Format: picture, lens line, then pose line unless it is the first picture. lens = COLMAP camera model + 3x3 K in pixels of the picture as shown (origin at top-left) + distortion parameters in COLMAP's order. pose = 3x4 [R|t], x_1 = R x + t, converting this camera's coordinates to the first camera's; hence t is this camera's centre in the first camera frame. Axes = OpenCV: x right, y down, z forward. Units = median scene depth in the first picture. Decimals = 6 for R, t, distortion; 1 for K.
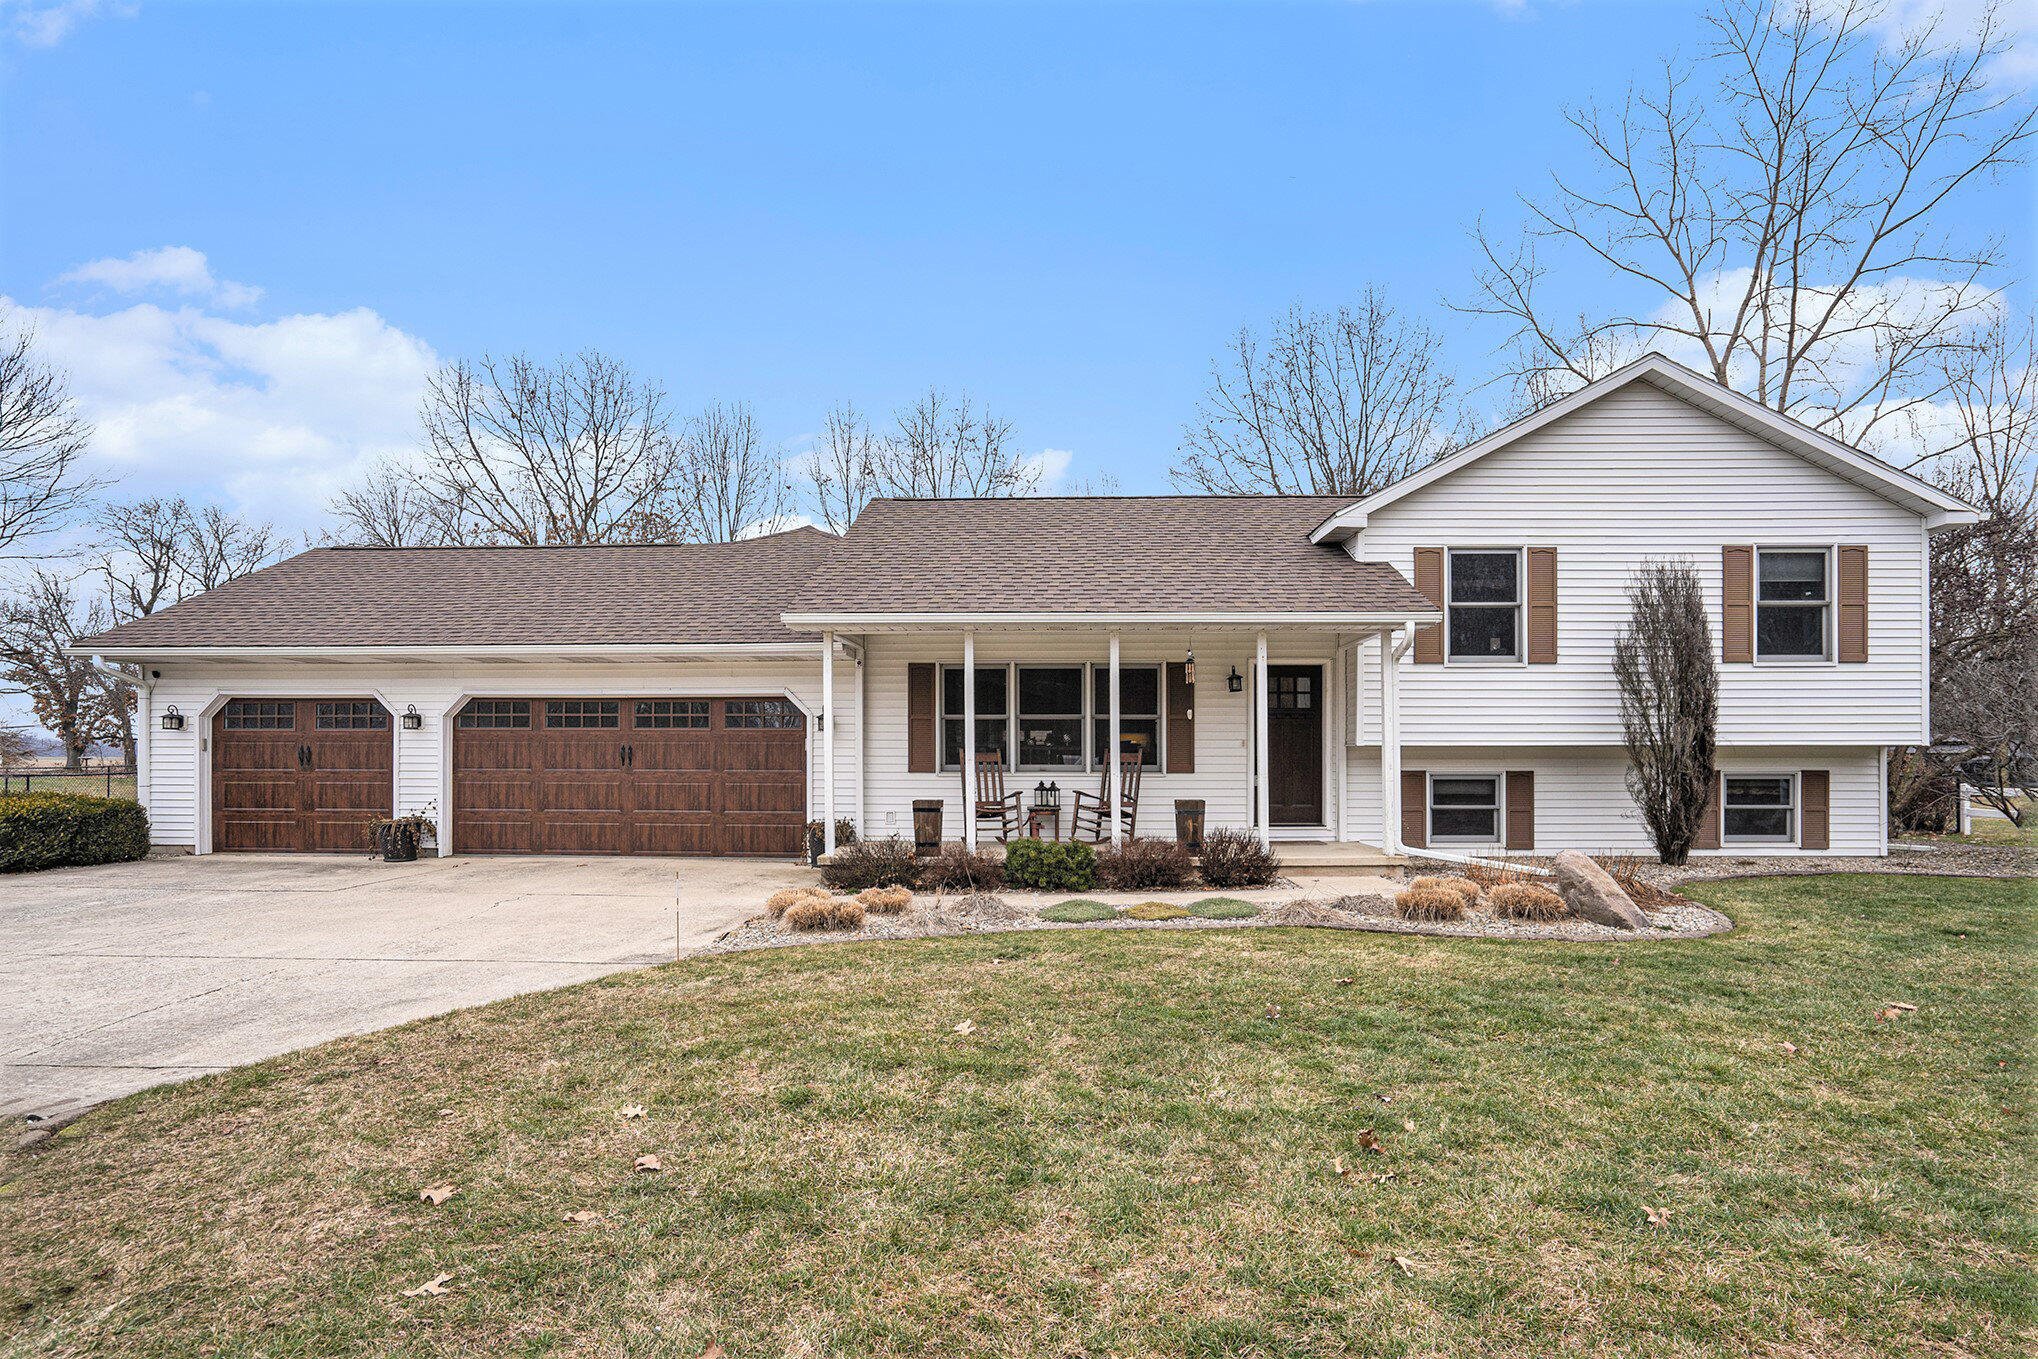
lens RADIAL K [[1013.0, 0, 1019.2], [0, 1013.0, 725.6], [0, 0, 1]] dist [-0.015160, 0.001306]
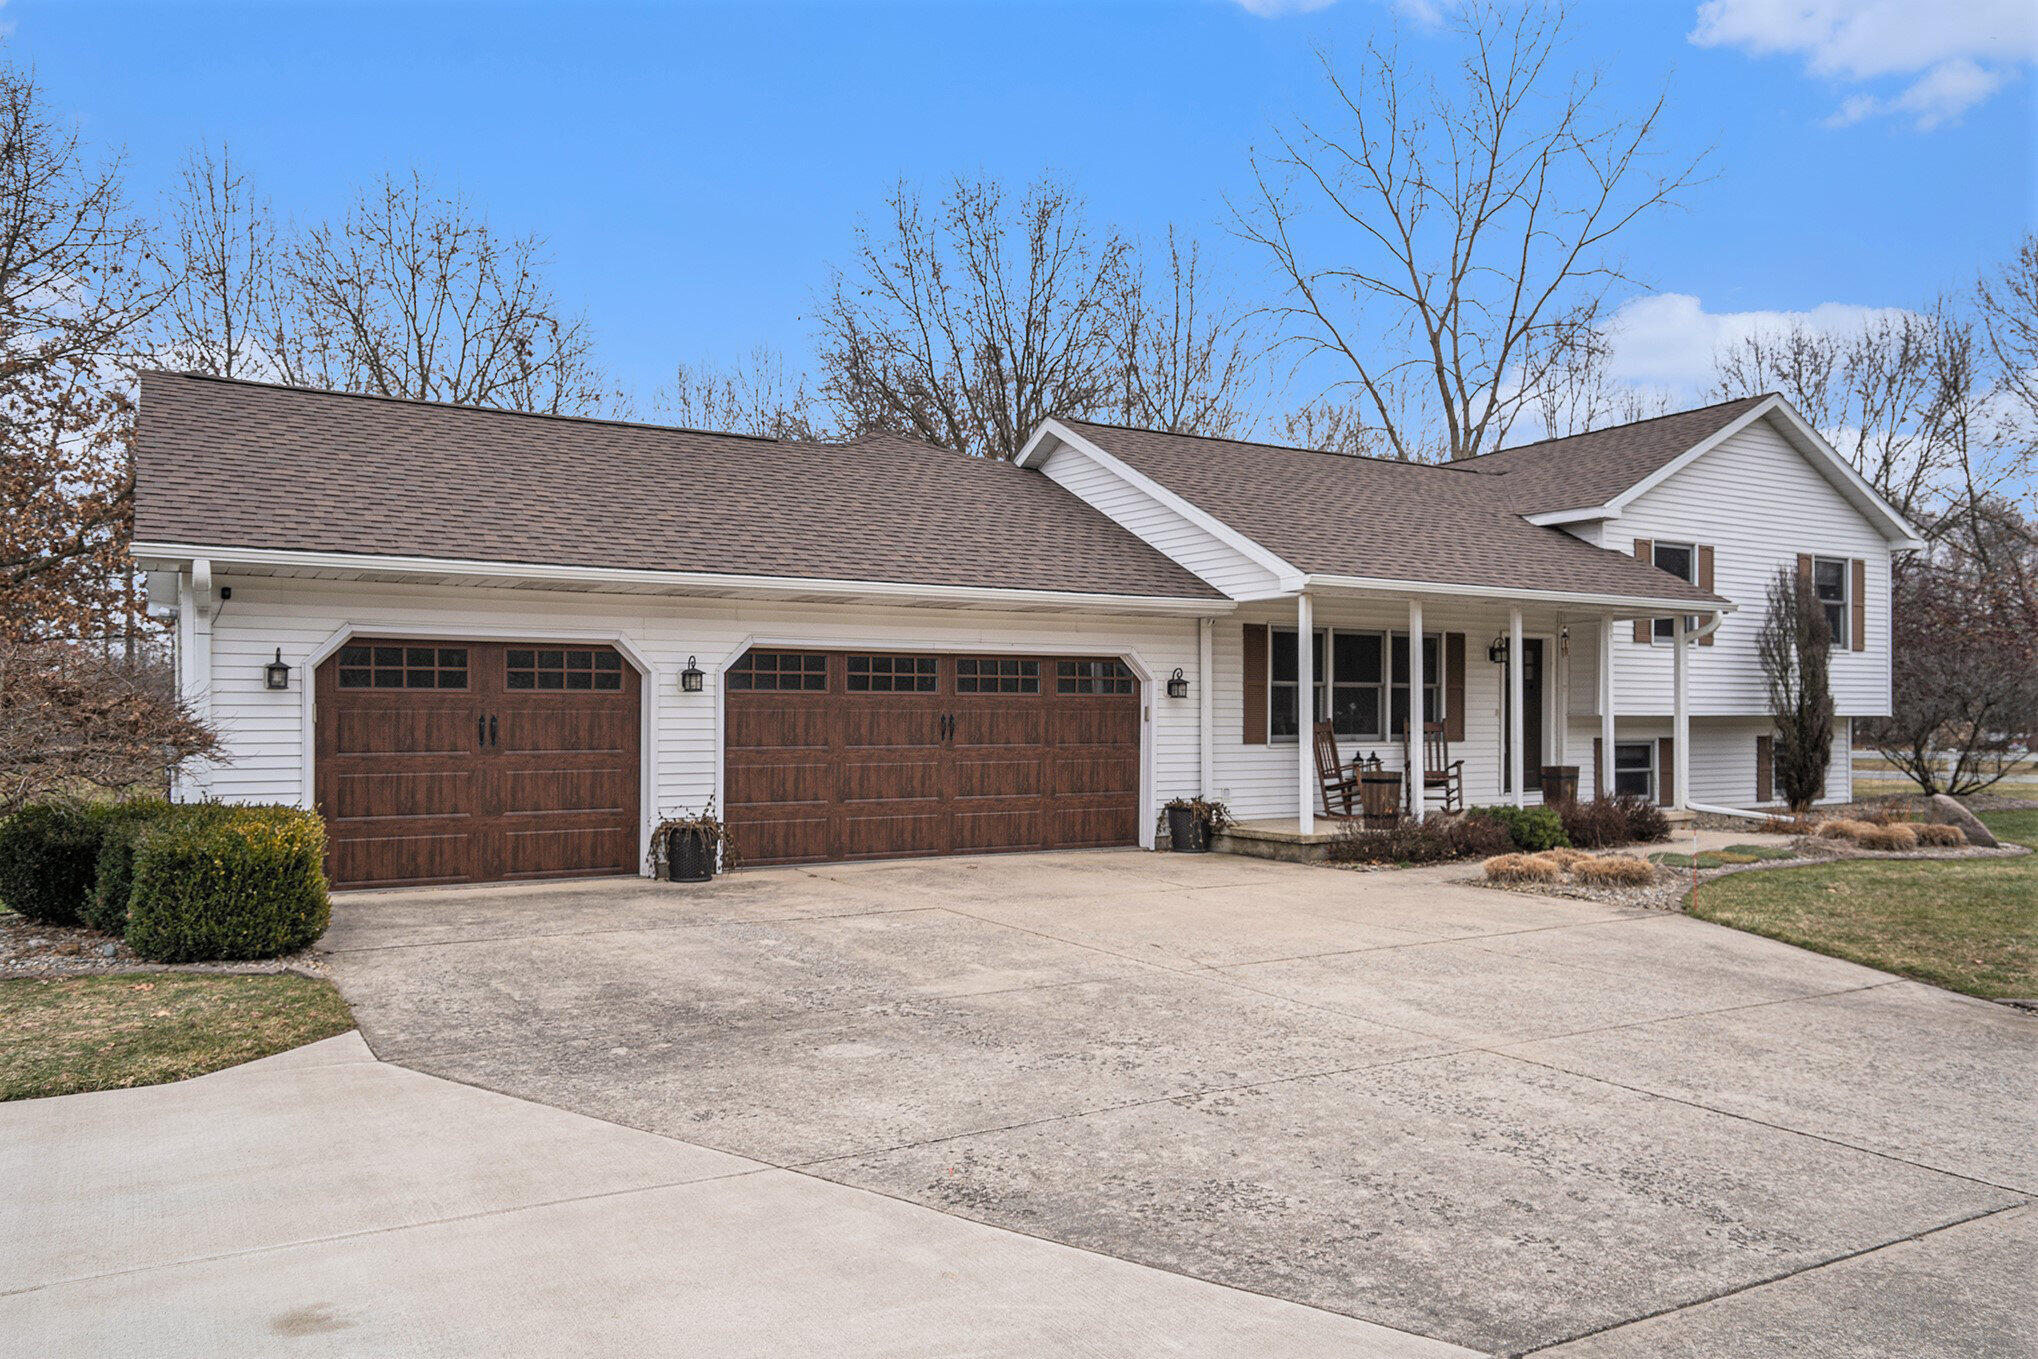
lens RADIAL K [[1473.3, 0, 1020.0], [0, 1473.3, 663.2], [0, 0, 1]] dist [0.043346, 0.004492]
pose [[0.826150, 0.019486, 0.563113, -0.994775], [-0.012261, 0.999787, -0.016607, -0.001976], [-0.563317, 0.006816, 0.826213, 0.022704]]
